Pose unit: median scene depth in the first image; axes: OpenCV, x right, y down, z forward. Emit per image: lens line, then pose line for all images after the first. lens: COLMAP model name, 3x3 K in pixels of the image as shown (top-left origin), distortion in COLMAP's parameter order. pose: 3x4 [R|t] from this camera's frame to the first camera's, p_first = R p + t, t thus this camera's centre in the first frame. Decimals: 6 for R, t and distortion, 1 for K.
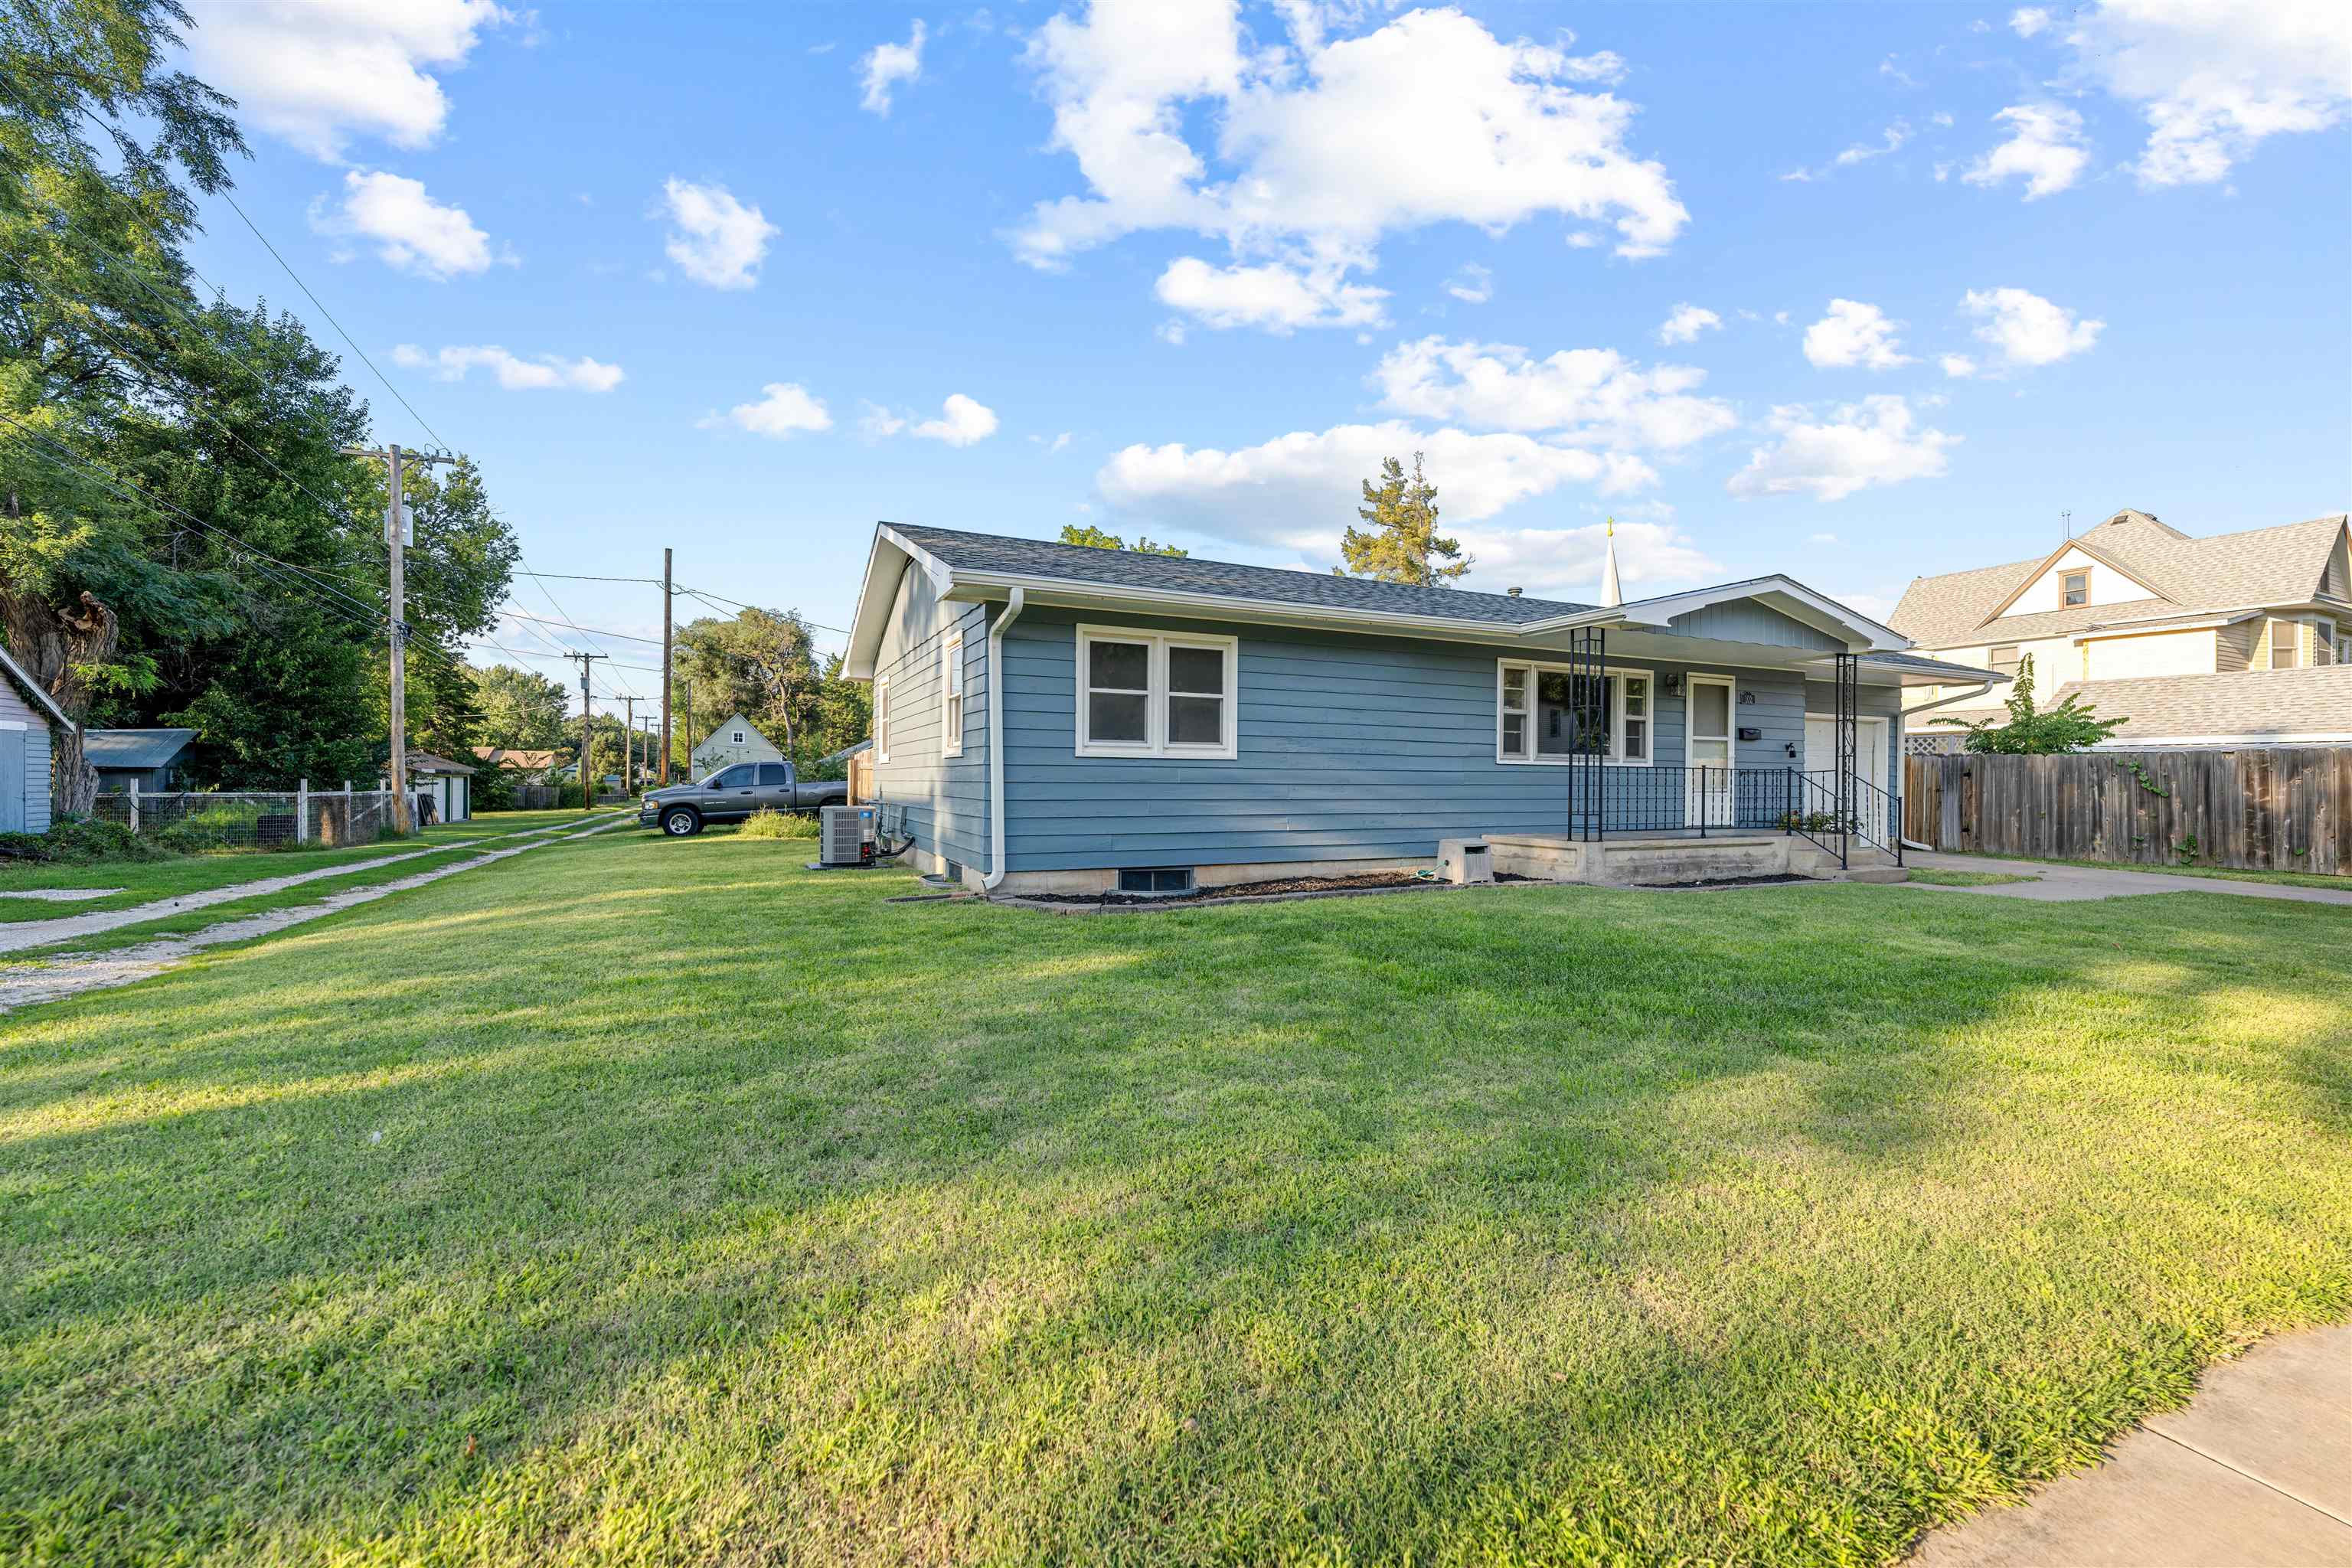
lens RADIAL K [[958.0, 0, 1111.5], [0, 958.0, 768.1], [0, 0, 1]] dist [-0.001135, -0.000652]
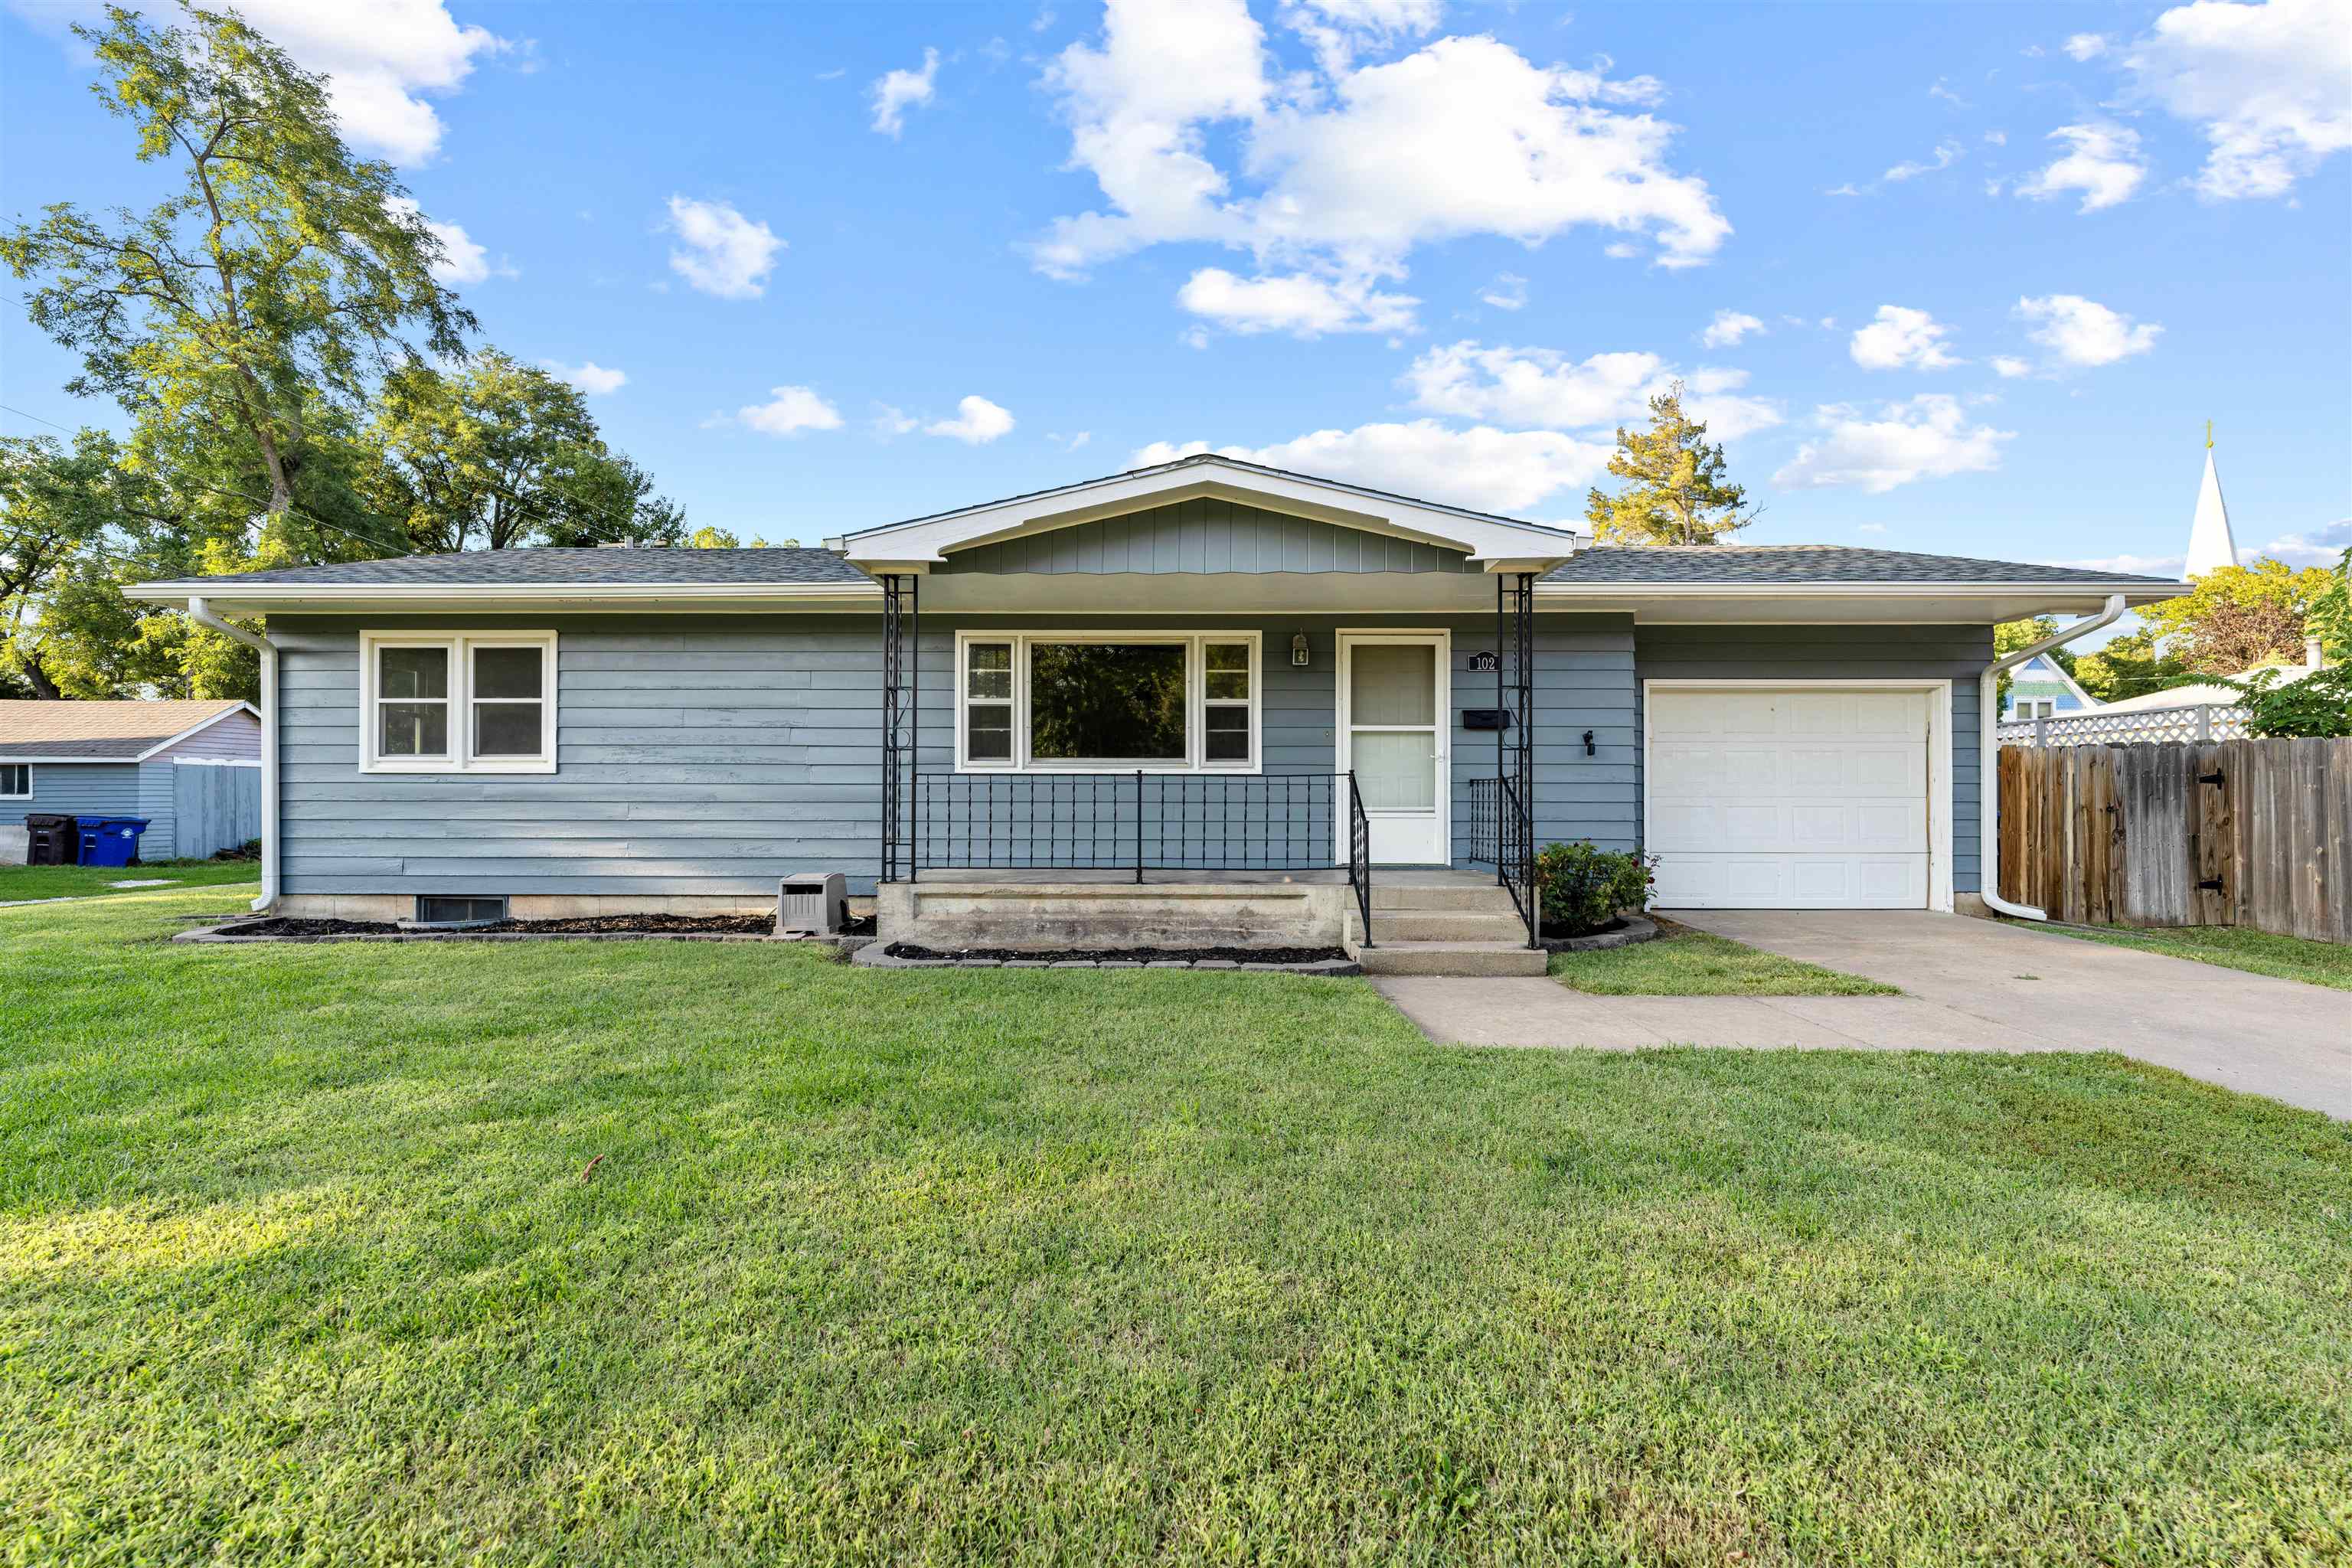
lens RADIAL K [[958.0, 0, 1178.5], [0, 958.0, 745.5], [0, 0, 1]] dist [-0.001135, -0.000652]
pose [[0.904451, -0.030868, -0.425459, 0.920369], [0.009813, 0.998620, -0.051590, 0.014543], [0.426464, 0.042485, 0.903506, 0.429445]]
